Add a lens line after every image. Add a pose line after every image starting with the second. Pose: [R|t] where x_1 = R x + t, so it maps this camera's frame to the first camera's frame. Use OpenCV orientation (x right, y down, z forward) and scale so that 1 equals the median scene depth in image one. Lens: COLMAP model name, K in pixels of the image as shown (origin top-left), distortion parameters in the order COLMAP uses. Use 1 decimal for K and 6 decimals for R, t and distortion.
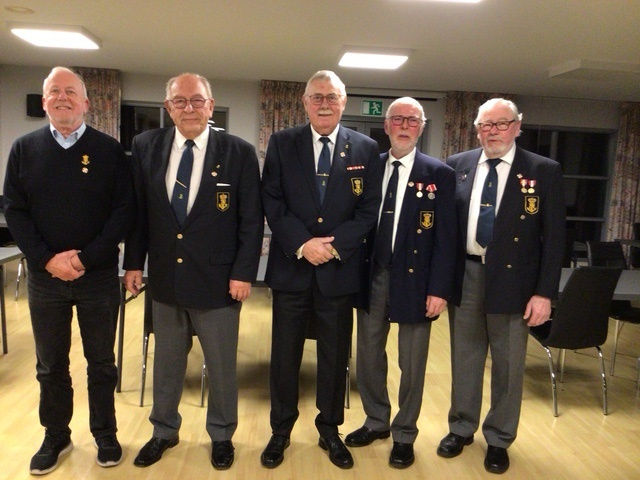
lens RADIAL K [[573.6, 0, 321.9], [0, 573.6, 239.6], [0, 0, 1]] dist [0.121104, -0.233575]
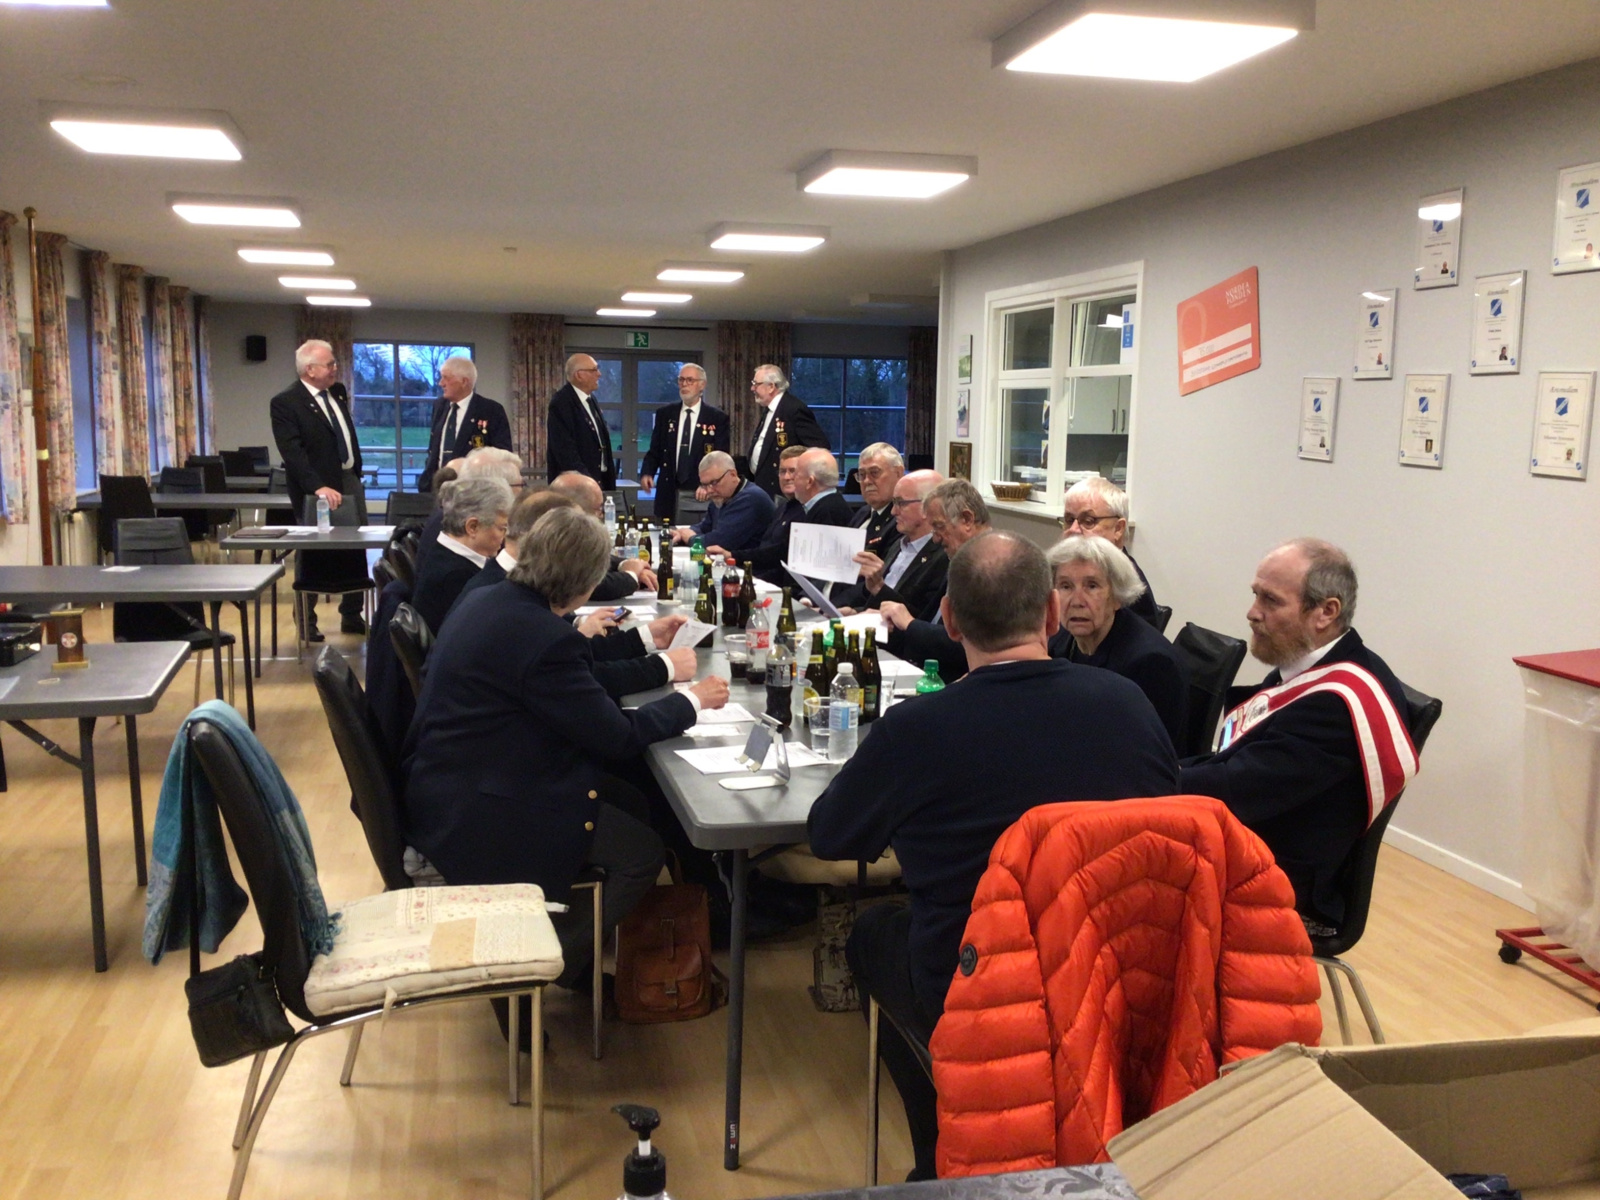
lens RADIAL K [[1433.9, 0, 804.6], [0, 1433.9, 599.1], [0, 0, 1]] dist [0.121104, -0.233575]
pose [[0.987356, -0.053605, 0.149178, -0.025292], [0.051234, 0.998492, 0.019695, 0.299133], [-0.150009, -0.011803, 0.988614, -2.605395]]
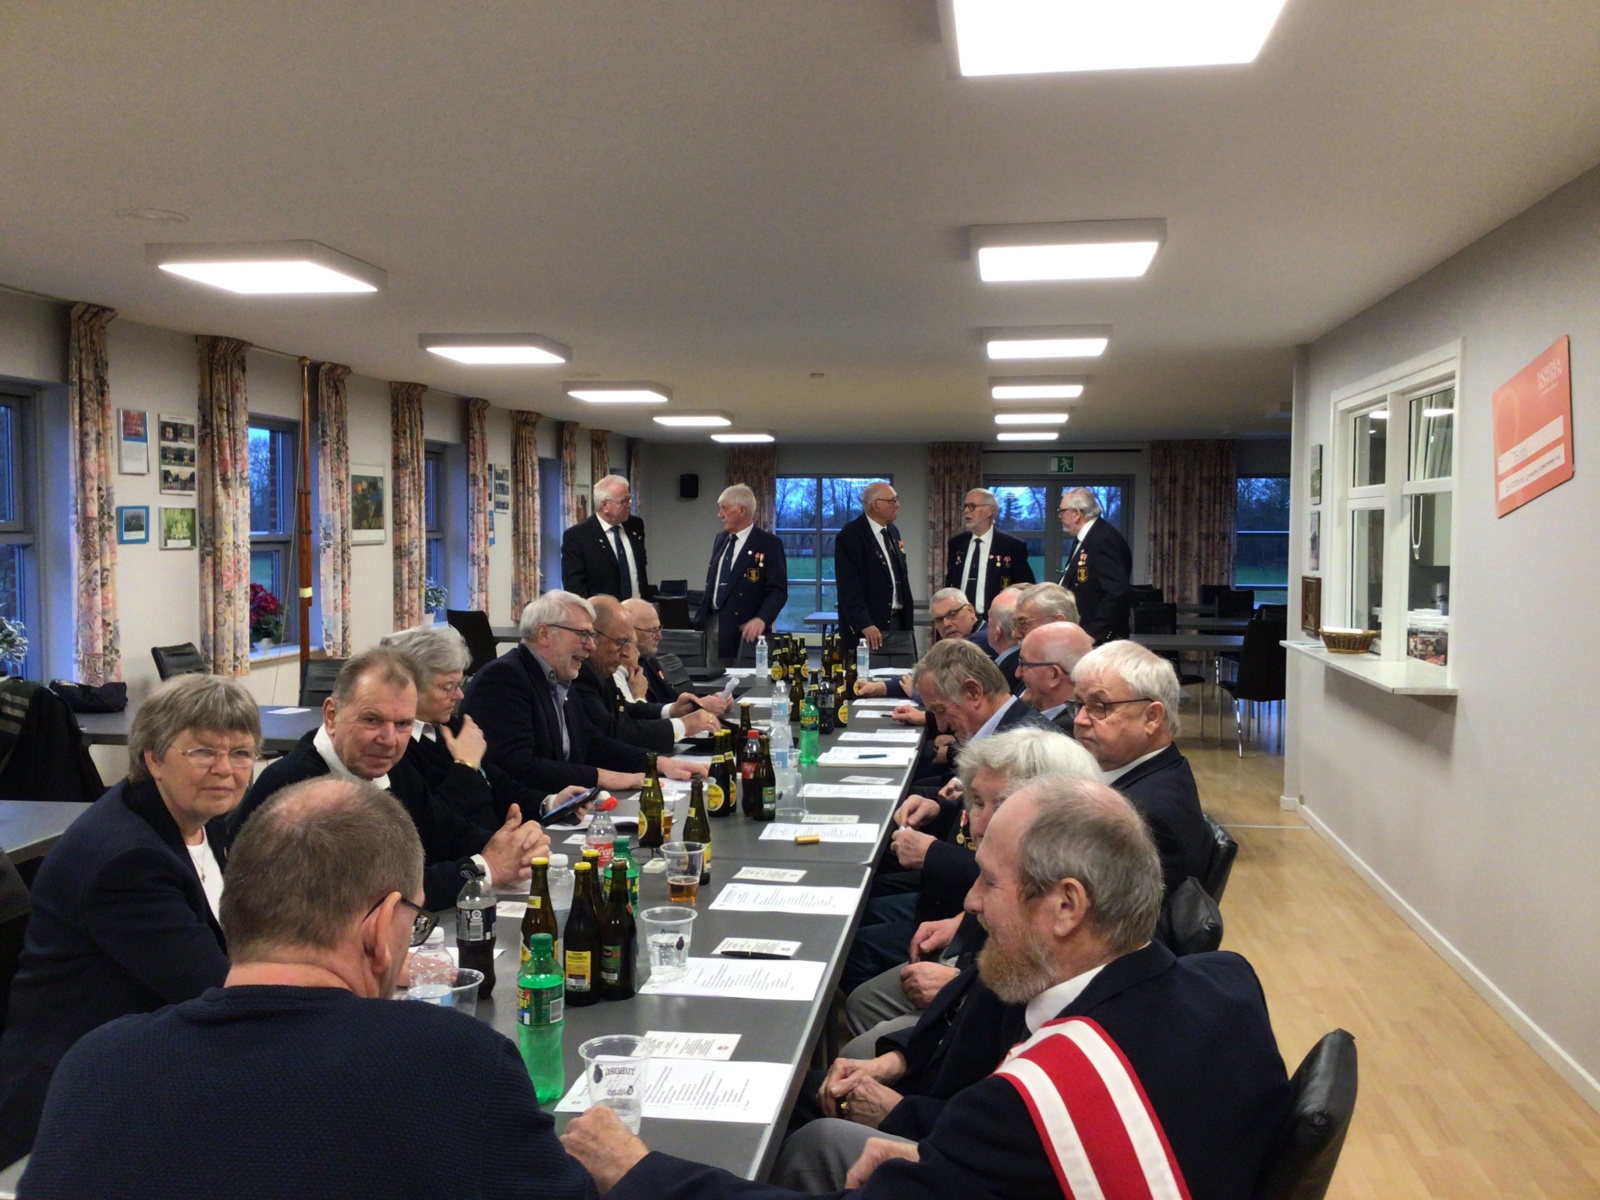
lens RADIAL K [[1438.9, 0, 804.3], [0, 1438.9, 596.3], [0, 0, 1]] dist [0.139500, -0.254920]
pose [[0.974444, -0.035304, -0.221838, 0.377553], [0.017163, 0.996387, -0.083174, 0.274938], [0.223973, 0.077241, 0.971530, -2.313900]]
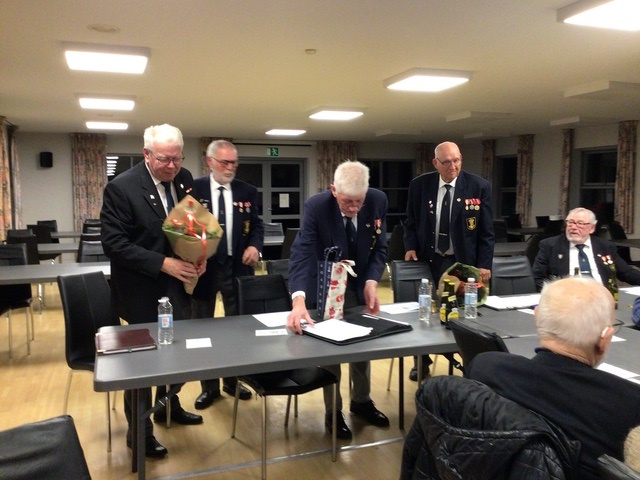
lens RADIAL K [[577.0, 0, 321.1], [0, 577.0, 239.8], [0, 0, 1]] dist [0.130290, -0.248982]
pose [[0.963321, -0.076735, 0.257145, -0.431418], [0.085032, 0.996151, -0.021286, 0.115719], [-0.254522, 0.042371, 0.966138, -1.134867]]
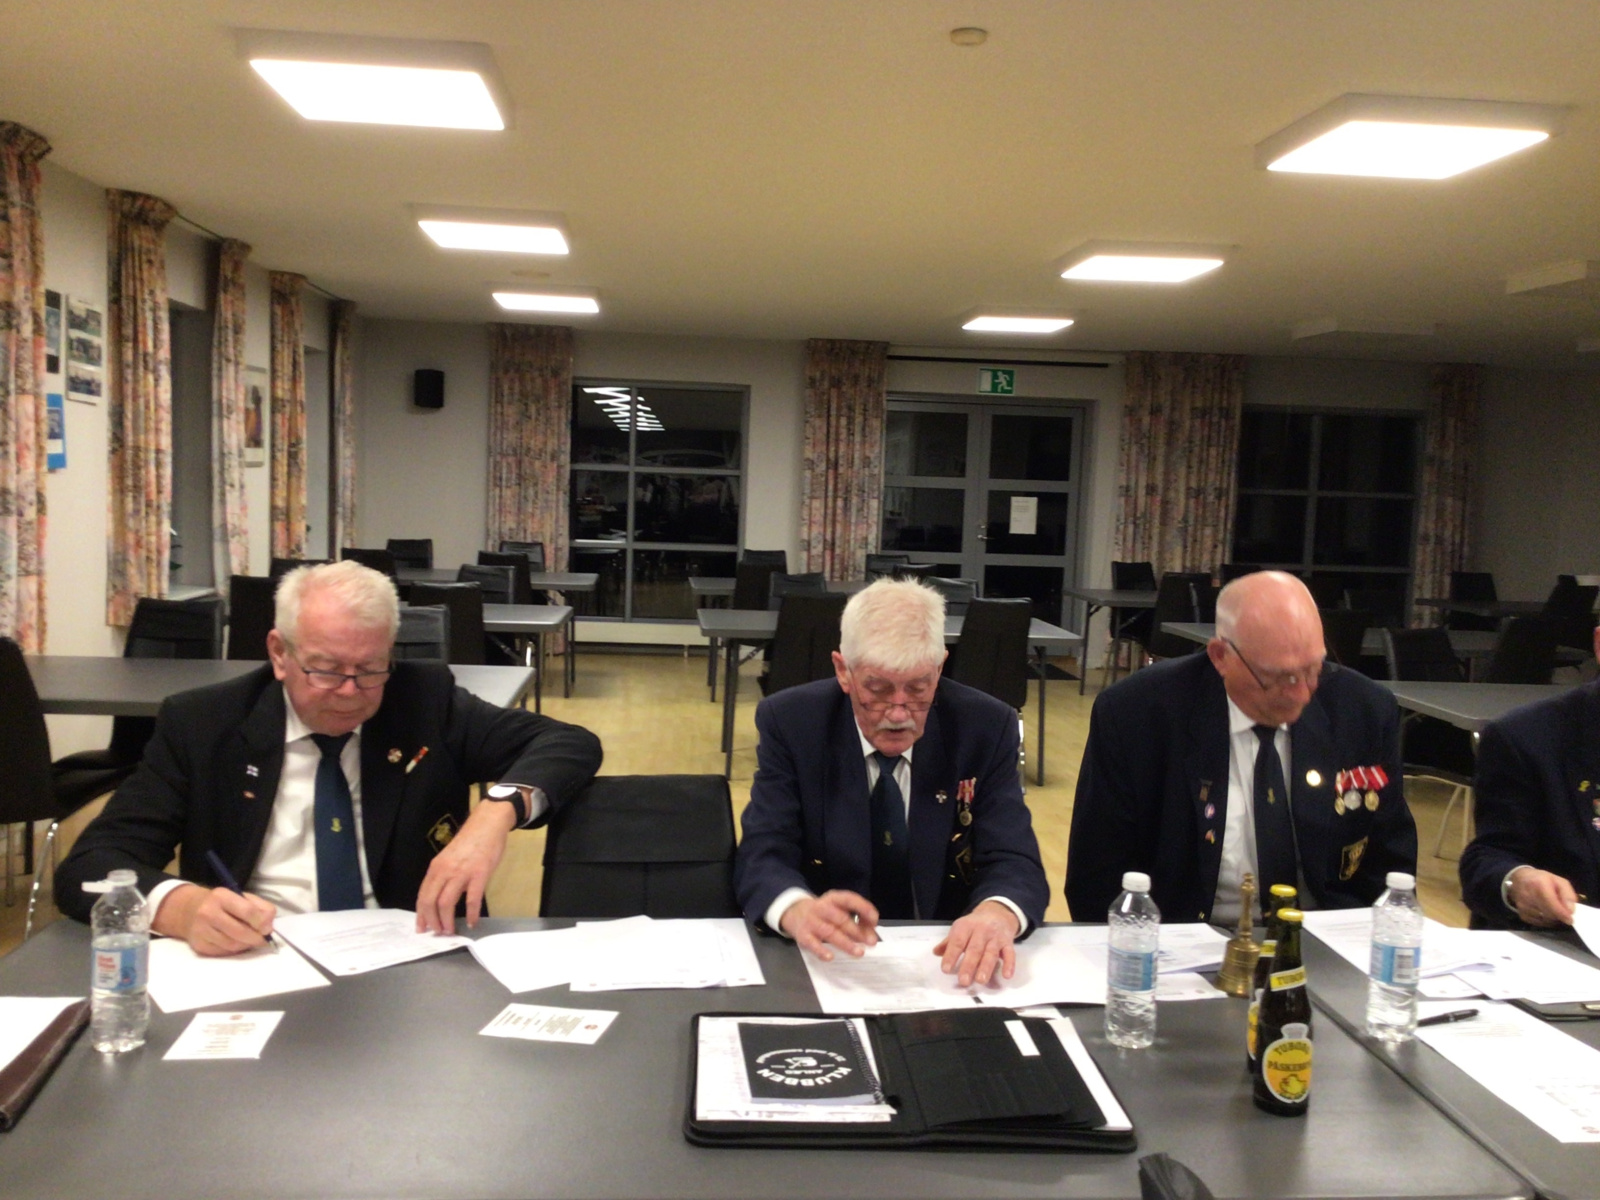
lens RADIAL K [[1433.9, 0, 804.6], [0, 1433.9, 599.1], [0, 0, 1]] dist [0.121104, -0.233575]
pose [[0.999884, -0.014839, 0.003383, -0.232087], [0.014962, 0.999087, -0.040013, 0.091140], [-0.002787, 0.040059, 0.999193, -0.884899]]
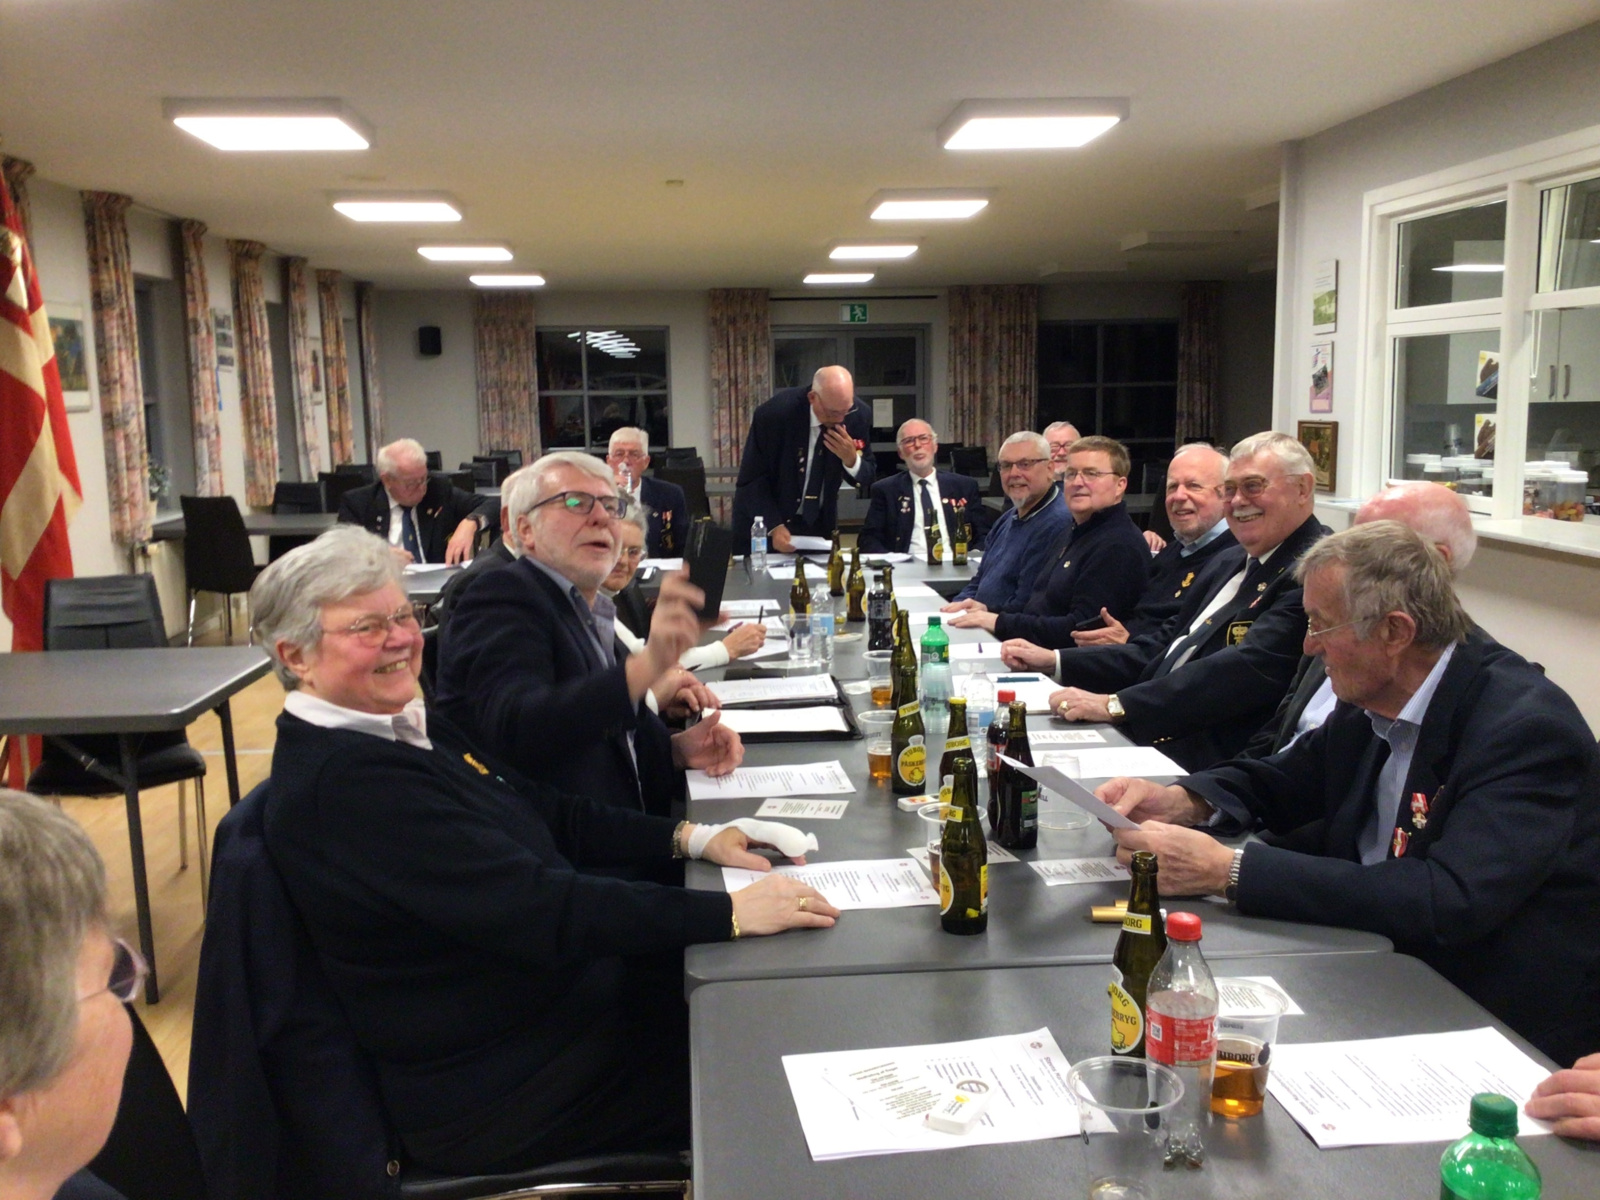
lens RADIAL K [[1438.9, 0, 804.3], [0, 1438.9, 596.3], [0, 0, 1]] dist [0.139500, -0.254920]
pose [[0.997817, -0.065283, -0.009989, 0.032319], [0.065447, 0.997710, 0.017080, 0.230025], [0.008851, -0.017697, 0.999804, -1.927959]]
